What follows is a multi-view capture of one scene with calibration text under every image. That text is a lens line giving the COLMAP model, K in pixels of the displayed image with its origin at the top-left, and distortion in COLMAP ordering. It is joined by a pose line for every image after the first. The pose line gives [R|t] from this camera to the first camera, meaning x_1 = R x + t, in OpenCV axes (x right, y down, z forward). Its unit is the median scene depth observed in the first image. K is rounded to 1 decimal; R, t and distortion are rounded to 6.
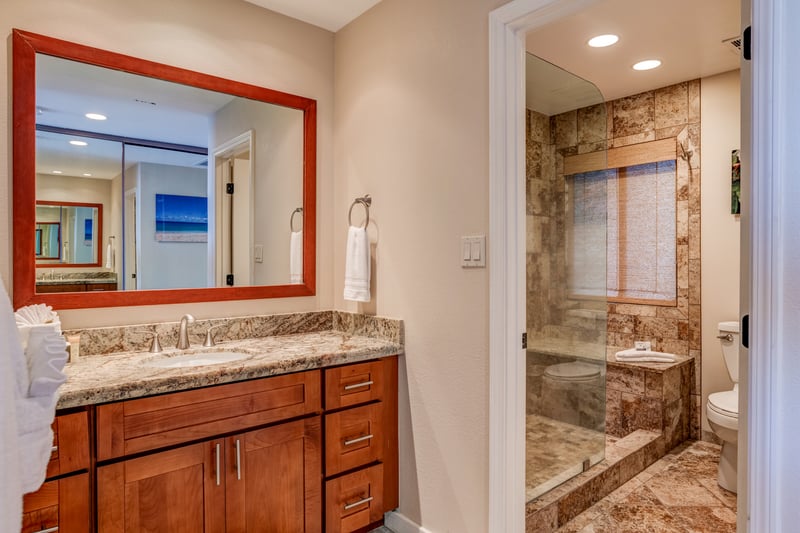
lens RADIAL K [[490.9, 0, 401.6], [0, 490.9, 265.3], [0, 0, 1]] dist [-0.008042, 0.001234]
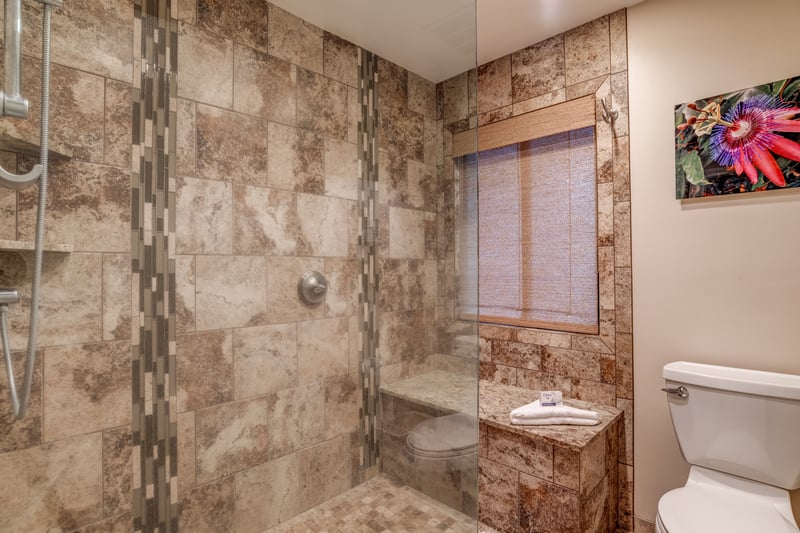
lens RADIAL K [[408.0, 0, 399.0], [0, 408.0, 266.3], [0, 0, 1]] dist [-0.030654, 0.005490]
pose [[0.997041, -0.001102, 0.076862, 0.223693], [0.002530, 0.999826, -0.018480, -0.003267], [-0.076829, 0.018620, 0.996870, 0.425193]]
